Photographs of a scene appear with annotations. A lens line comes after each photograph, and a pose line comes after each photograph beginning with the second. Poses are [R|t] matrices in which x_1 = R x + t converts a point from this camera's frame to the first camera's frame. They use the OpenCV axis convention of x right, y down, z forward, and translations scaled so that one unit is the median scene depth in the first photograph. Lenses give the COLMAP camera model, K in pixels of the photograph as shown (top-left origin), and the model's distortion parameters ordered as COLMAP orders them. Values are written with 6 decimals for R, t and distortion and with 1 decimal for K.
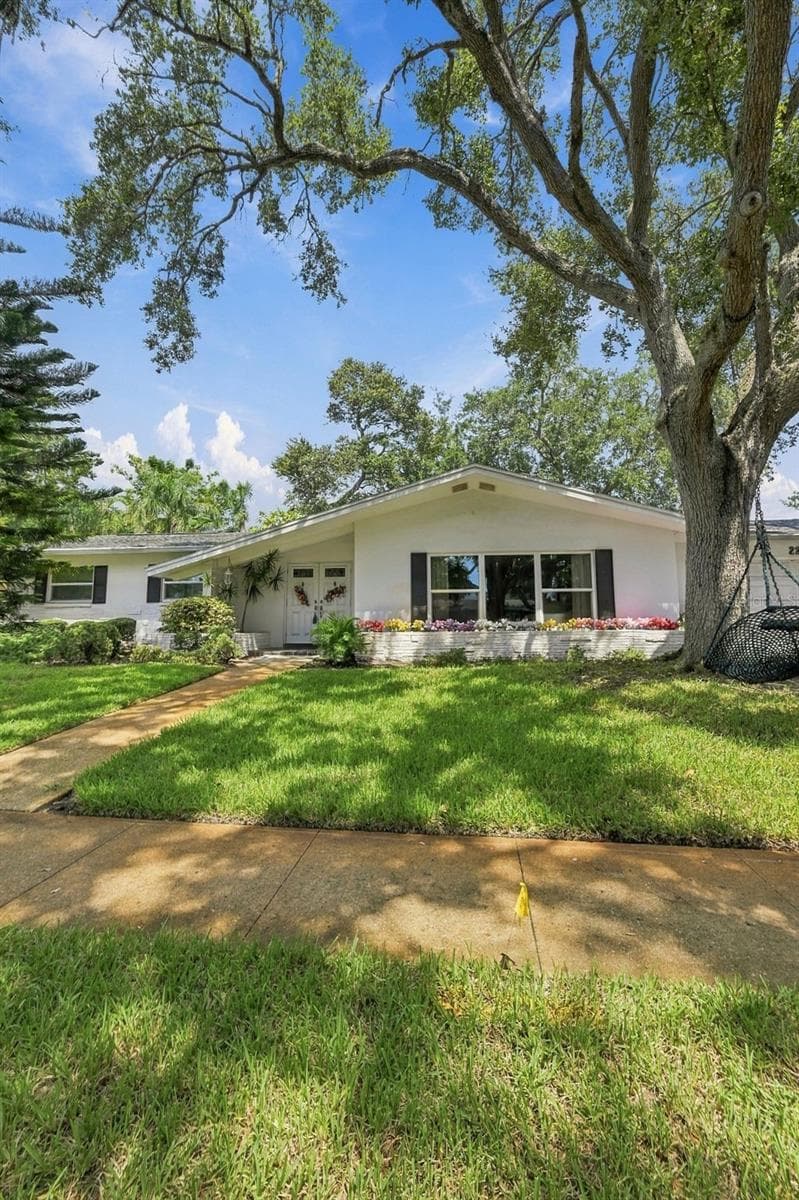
lens RADIAL K [[515.9, 0, 380.2], [0, 515.9, 543.0], [0, 0, 1]] dist [0.000254, 0.000157]
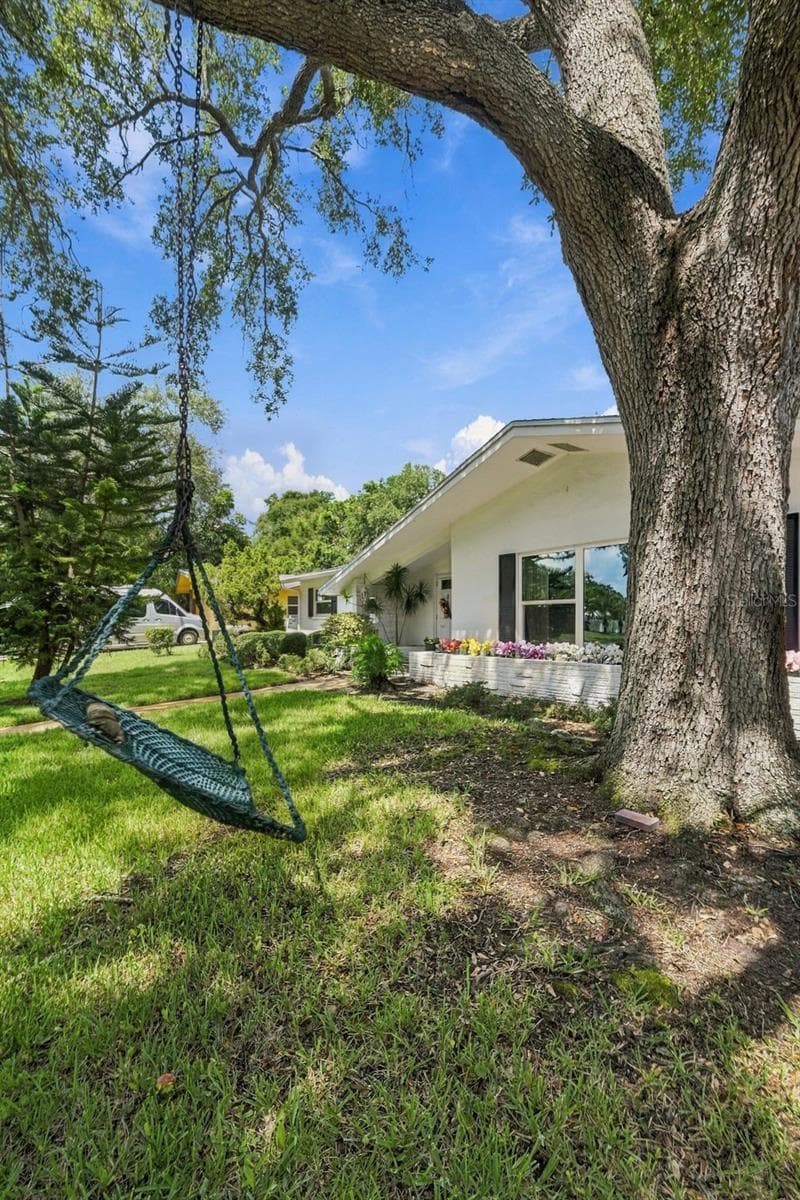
lens RADIAL K [[500.4, 0, 400.0], [0, 500.4, 600.0], [0, 0, 1]] dist [0.000196, -0.000026]
pose [[0.680253, -0.026126, -0.732511, 0.520005], [0.106725, 0.992245, 0.063721, 0.022847], [0.725166, -0.121524, 0.677766, 0.372575]]
